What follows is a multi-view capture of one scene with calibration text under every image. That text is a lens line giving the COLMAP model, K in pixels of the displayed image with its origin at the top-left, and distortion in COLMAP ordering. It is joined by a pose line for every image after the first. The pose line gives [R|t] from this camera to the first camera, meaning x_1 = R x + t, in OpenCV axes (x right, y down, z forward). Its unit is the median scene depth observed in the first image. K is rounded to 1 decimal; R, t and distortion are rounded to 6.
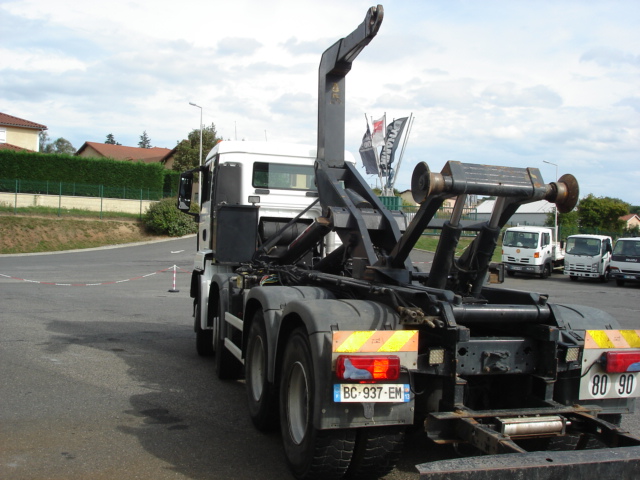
lens RADIAL K [[738.3, 0, 321.8], [0, 738.3, 240.1], [0, 0, 1]] dist [-0.109597, 0.000000]
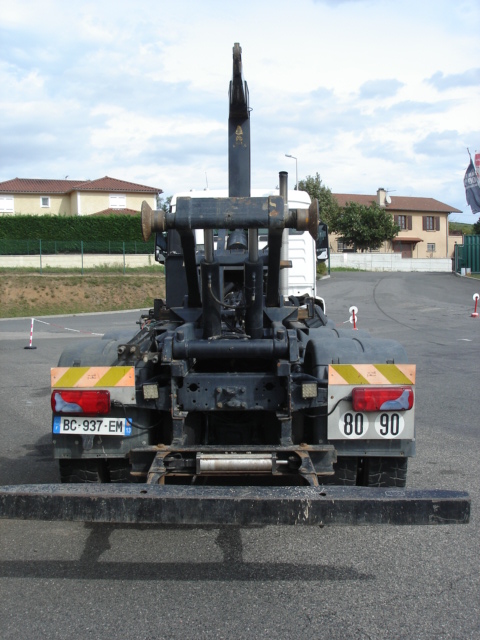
lens RADIAL K [[738.3, 0, 223.7], [0, 738.3, 327.0], [0, 0, 1]] dist [-0.109597, 0.000000]
pose [[0.946605, -0.032892, -0.320713, 0.549854], [0.049065, 0.997892, 0.042476, 0.029047], [0.318640, -0.055944, 0.946224, 0.066681]]
